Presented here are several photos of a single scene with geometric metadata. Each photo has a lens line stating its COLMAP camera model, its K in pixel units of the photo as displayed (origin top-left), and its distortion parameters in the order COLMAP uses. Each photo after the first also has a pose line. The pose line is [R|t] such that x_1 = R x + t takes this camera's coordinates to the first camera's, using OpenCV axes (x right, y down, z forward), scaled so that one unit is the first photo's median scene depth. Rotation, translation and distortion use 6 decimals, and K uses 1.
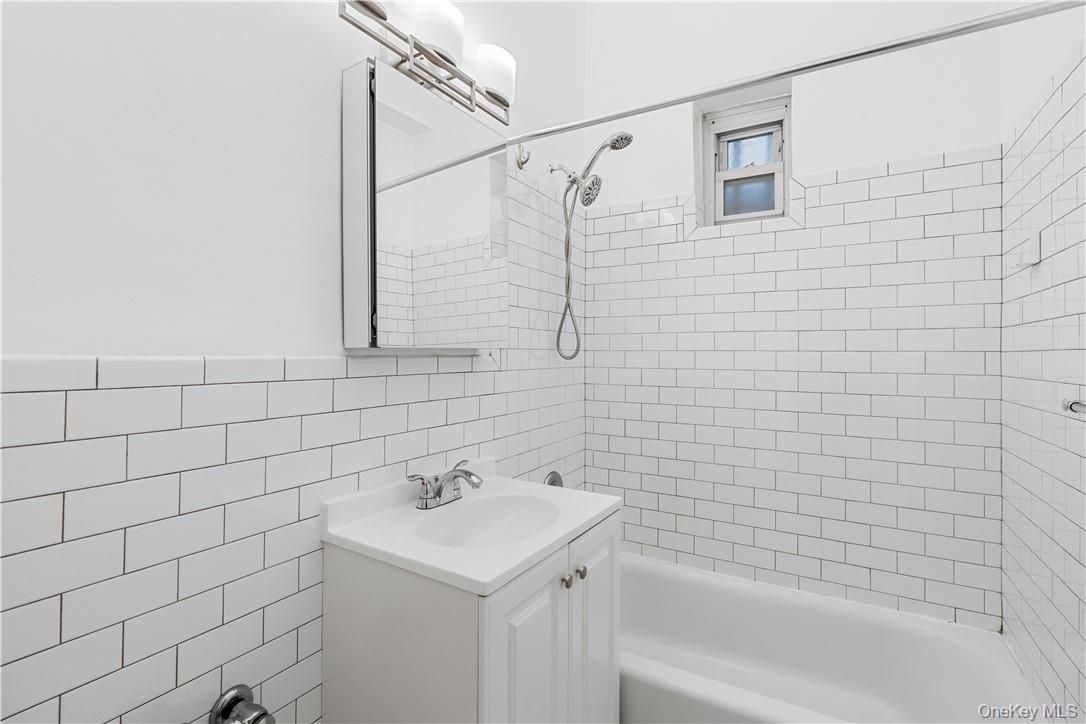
lens RADIAL K [[489.3, 0, 540.3], [0, 489.3, 354.2], [0, 0, 1]] dist [-0.013816, 0.005153]
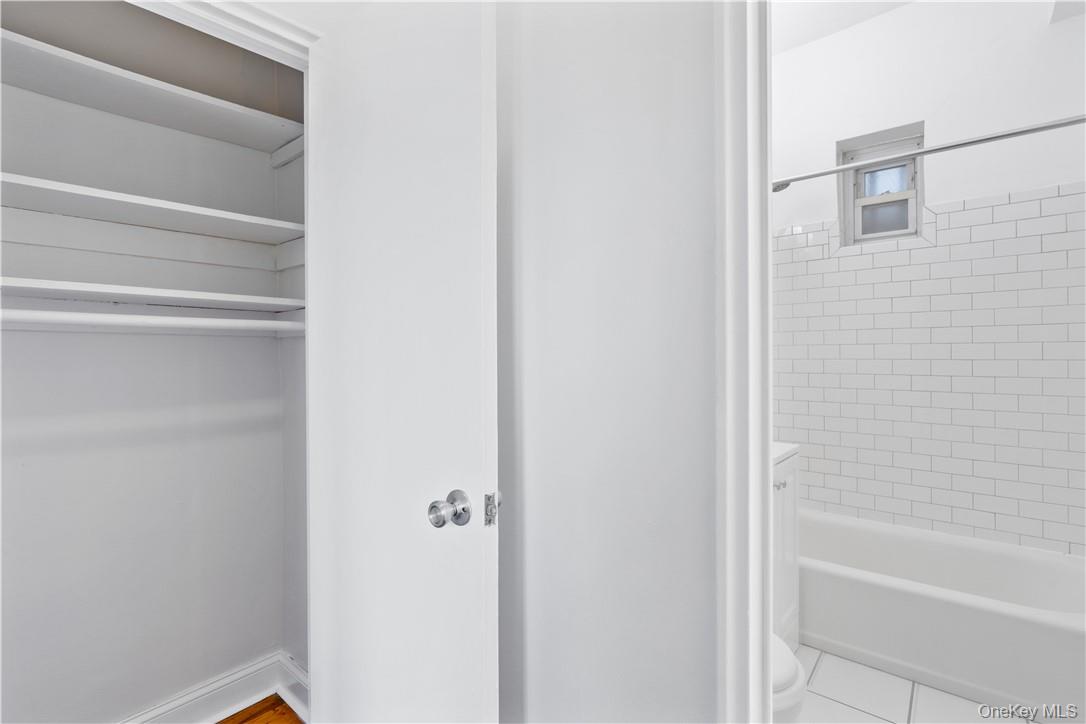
lens RADIAL K [[507.3, 0, 543.6], [0, 507.3, 356.6], [0, 0, 1]] dist [-0.001292, 0.000737]
pose [[0.988349, -0.008487, -0.151967, -0.238824], [0.009521, 0.999936, 0.006077, 0.008921], [0.151906, -0.007453, 0.988367, -0.410225]]
